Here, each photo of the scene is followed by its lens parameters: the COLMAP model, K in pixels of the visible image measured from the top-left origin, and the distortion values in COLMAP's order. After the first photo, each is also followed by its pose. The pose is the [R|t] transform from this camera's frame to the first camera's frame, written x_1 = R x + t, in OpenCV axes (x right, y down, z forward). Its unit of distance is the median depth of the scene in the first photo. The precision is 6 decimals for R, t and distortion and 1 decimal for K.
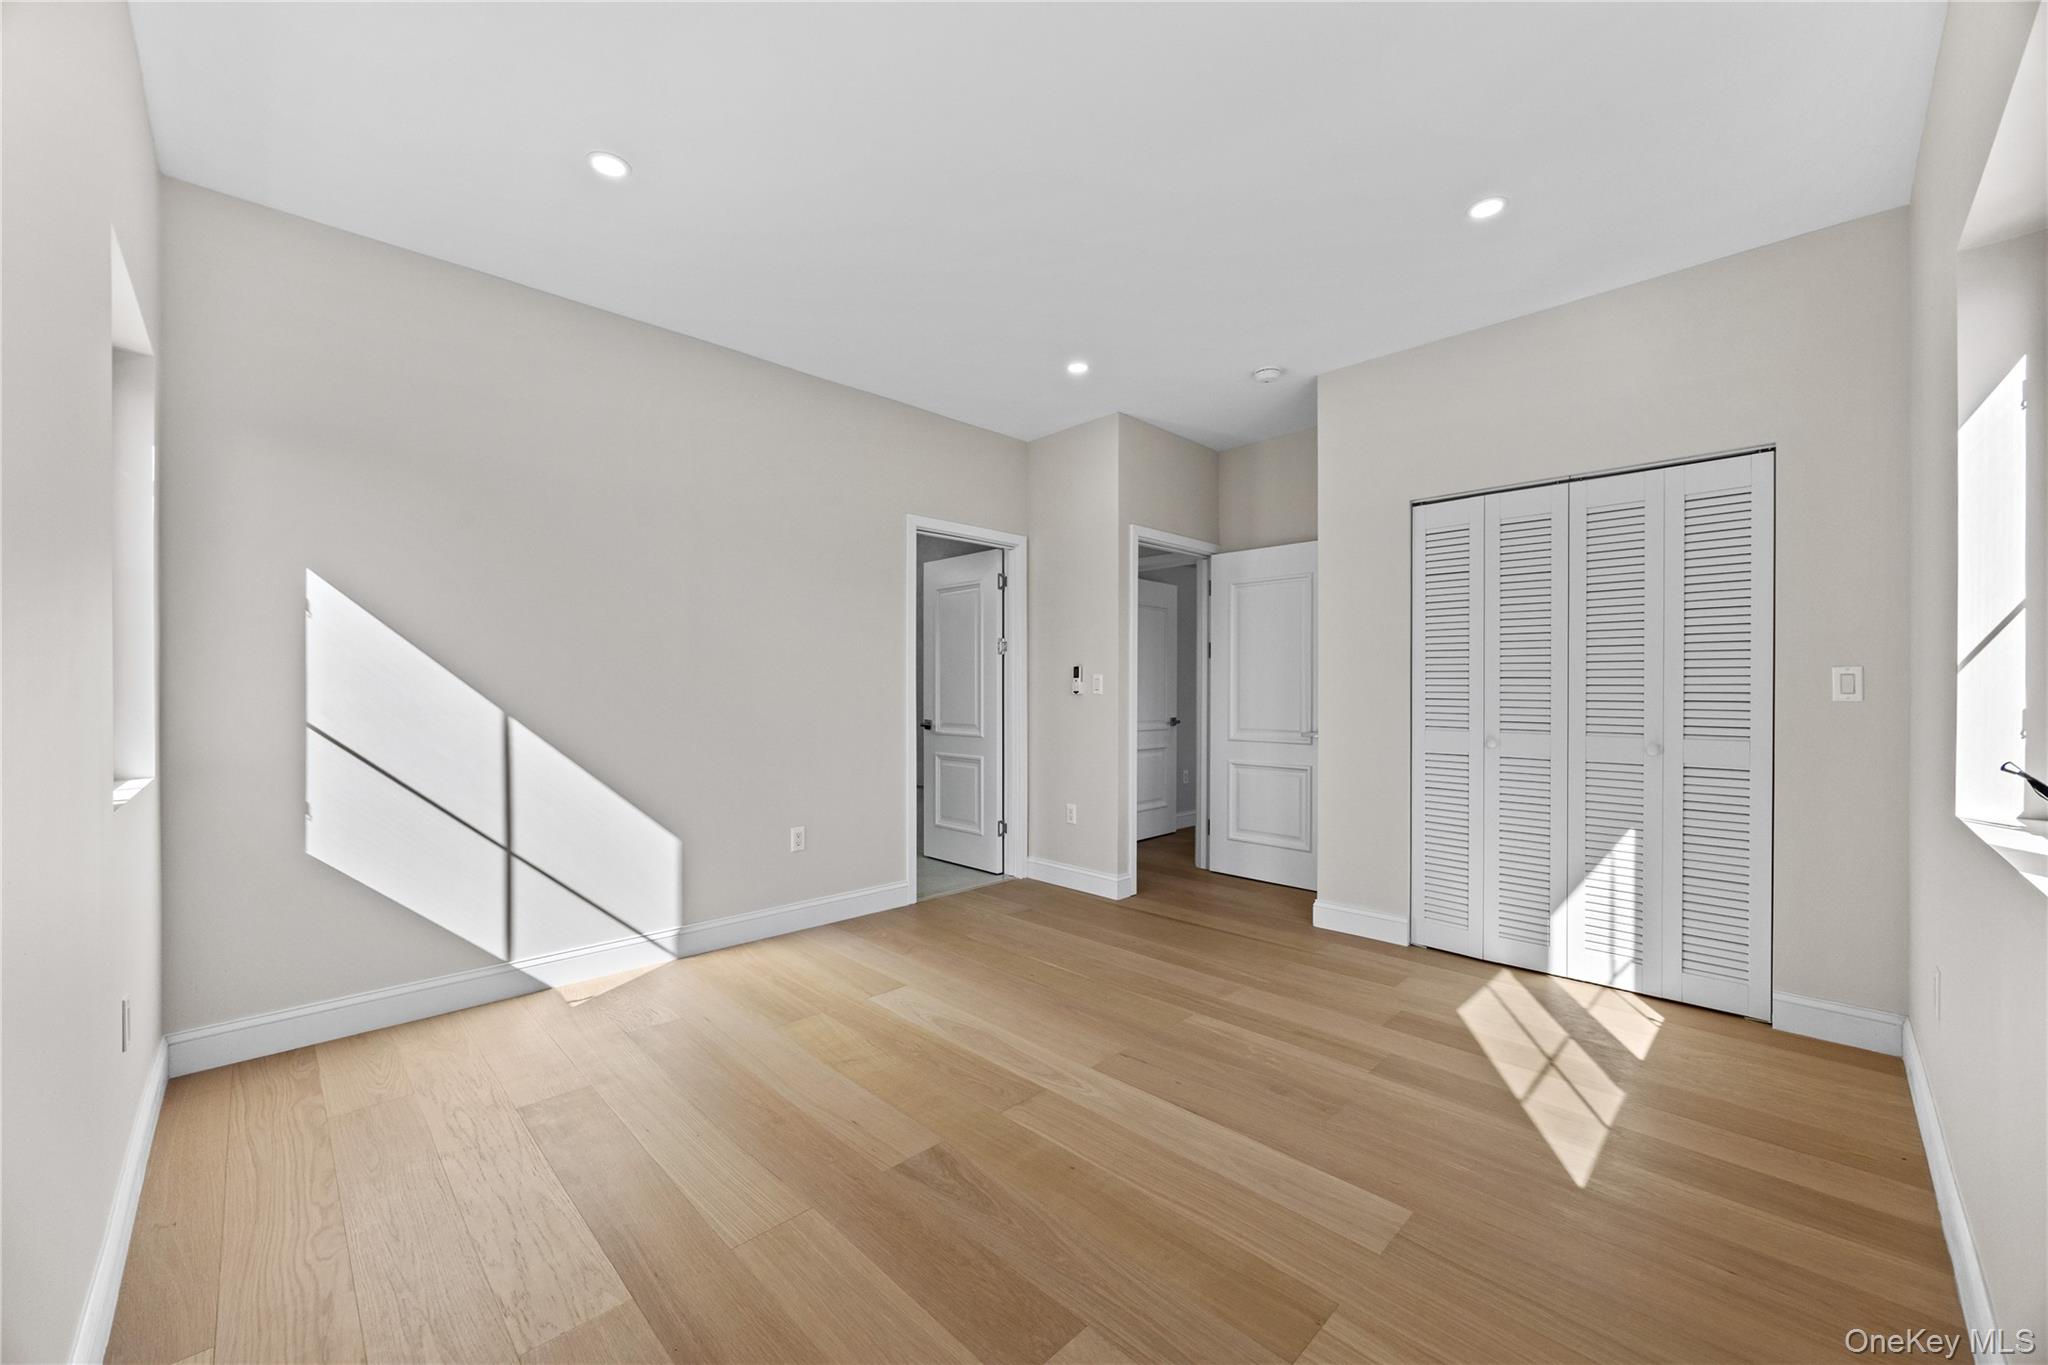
lens RADIAL K [[795.3, 0, 1022.2], [0, 795.3, 707.0], [0, 0, 1]] dist [0.000529, 0.000202]
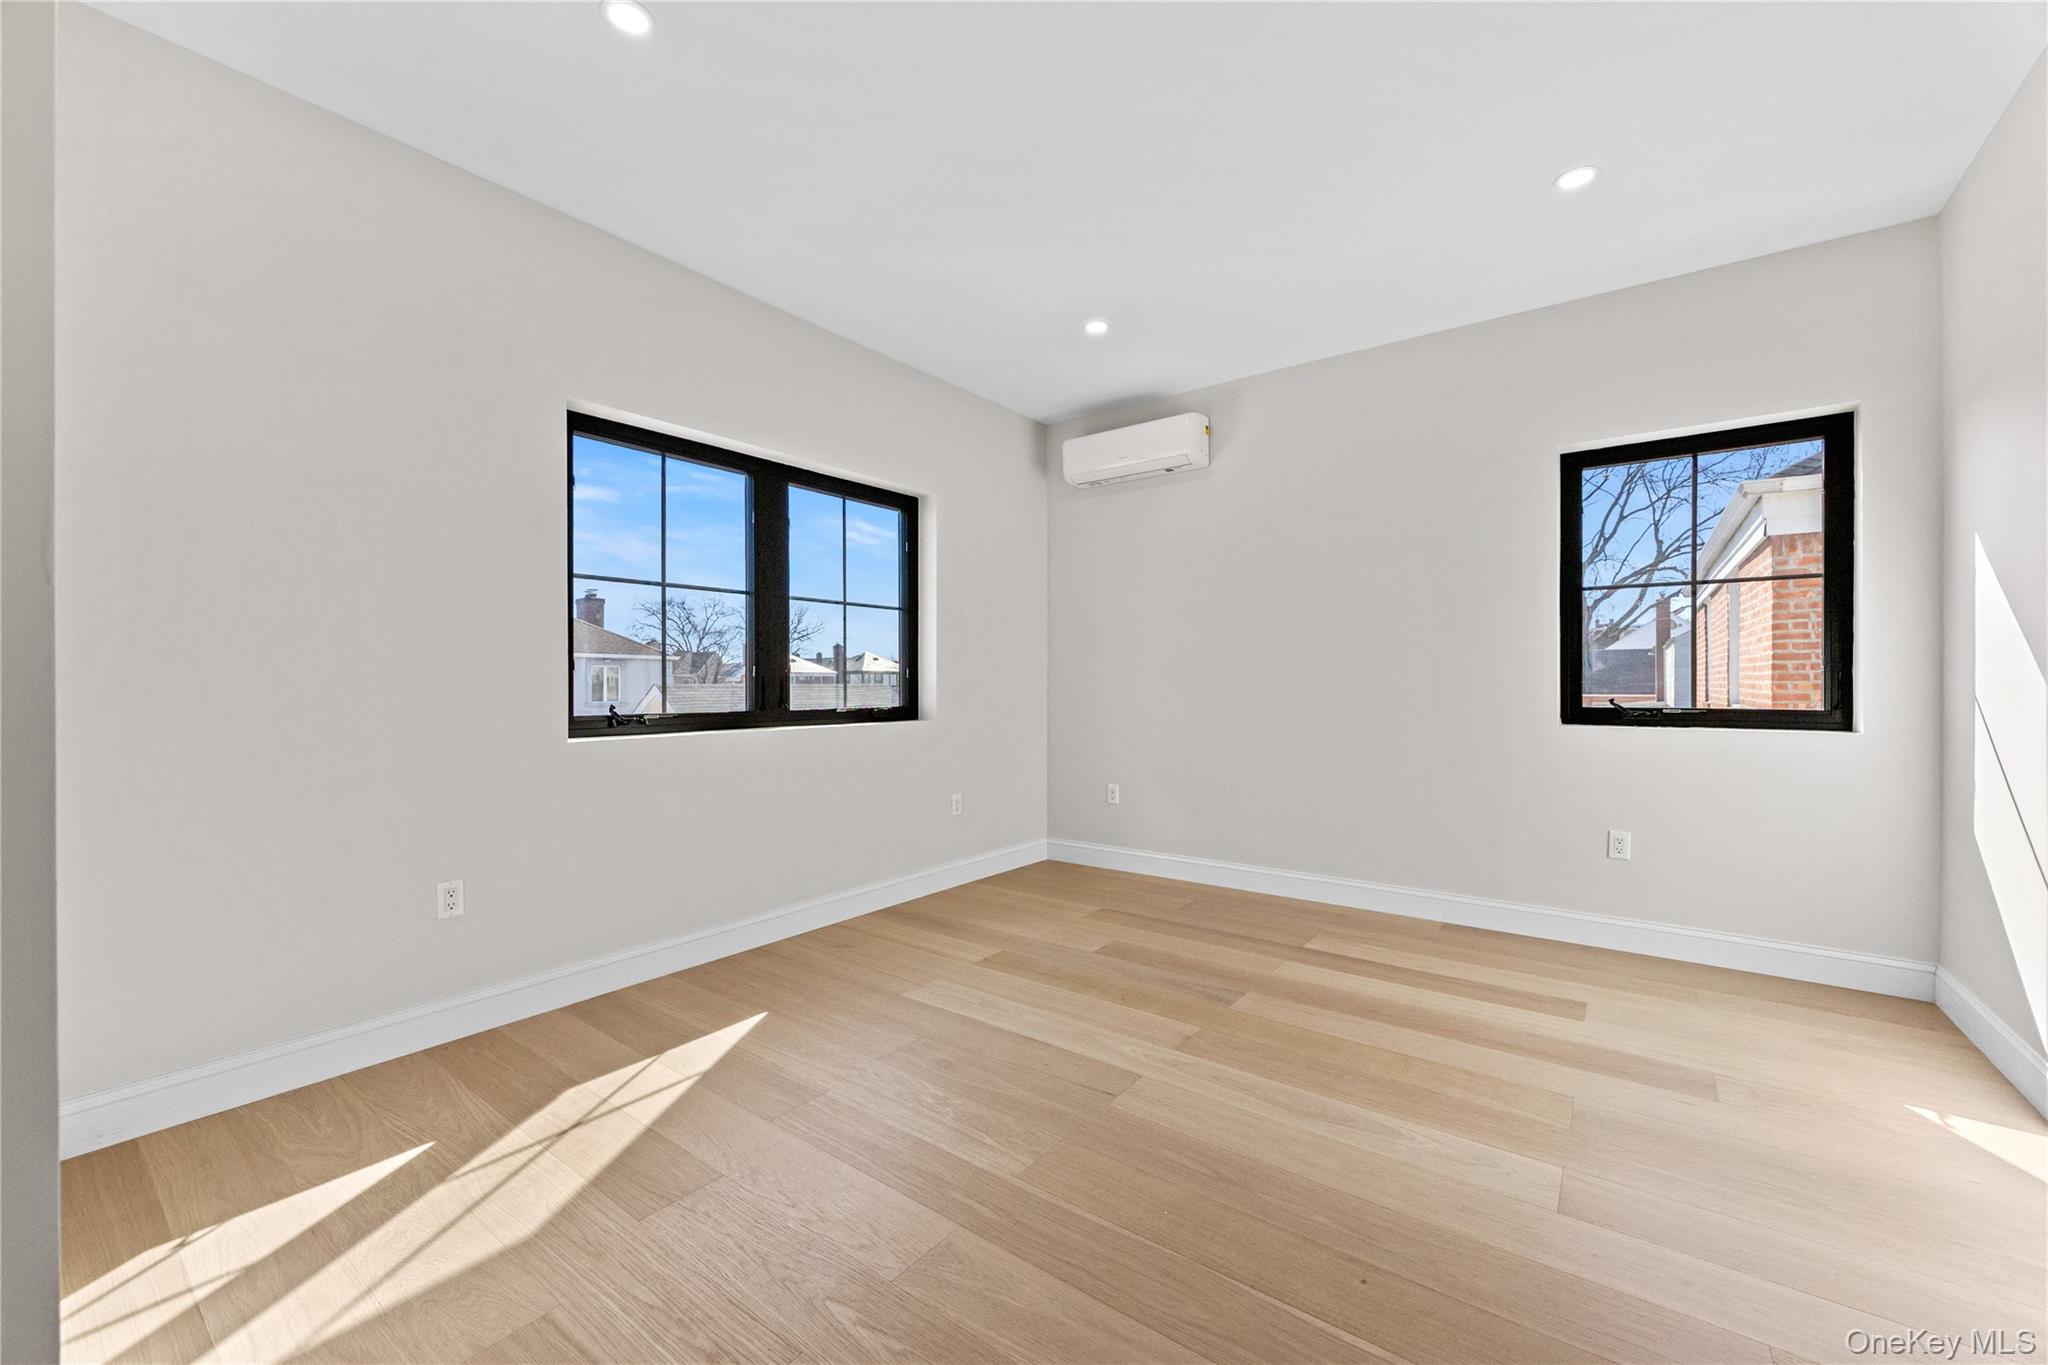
lens RADIAL K [[801.3, 0, 1024.0], [0, 801.3, 682.5], [0, 0, 1]] dist [-0.001023, -0.000219]
pose [[-0.989796, 0.001628, -0.142482, 0.359850], [-0.000450, 0.999894, 0.014556, -0.000784], [0.142491, 0.014472, -0.989690, 1.945141]]
